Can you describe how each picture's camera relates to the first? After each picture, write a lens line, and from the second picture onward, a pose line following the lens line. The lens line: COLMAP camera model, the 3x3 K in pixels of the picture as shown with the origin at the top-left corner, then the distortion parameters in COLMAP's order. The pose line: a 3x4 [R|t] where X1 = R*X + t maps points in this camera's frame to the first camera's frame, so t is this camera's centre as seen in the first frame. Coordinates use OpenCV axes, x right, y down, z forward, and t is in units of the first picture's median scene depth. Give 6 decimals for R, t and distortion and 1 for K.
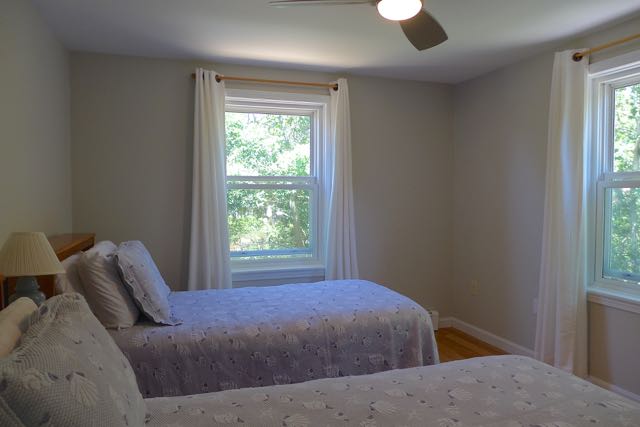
lens RADIAL K [[442.7, 0, 320.0], [0, 442.7, 213.5], [0, 0, 1]] dist [-0.048661, 0.002330]
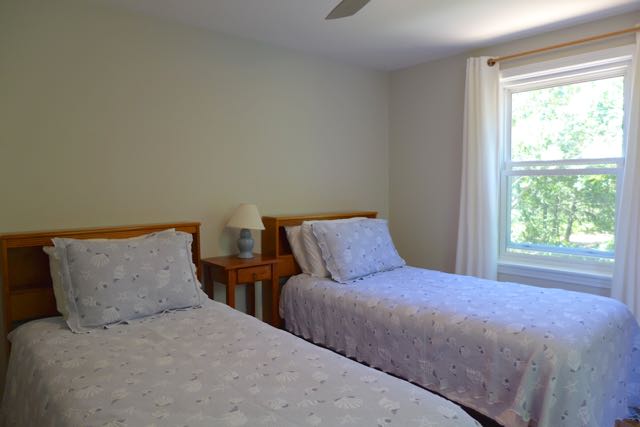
lens RADIAL K [[442.7, 0, 320.0], [0, 442.7, 213.5], [0, 0, 1]] dist [-0.048661, 0.002330]
pose [[0.375617, 0.050253, -0.925411, 0.815605], [-0.030890, 0.998653, 0.041693, -0.003121], [0.926260, 0.012926, 0.376664, 0.439643]]
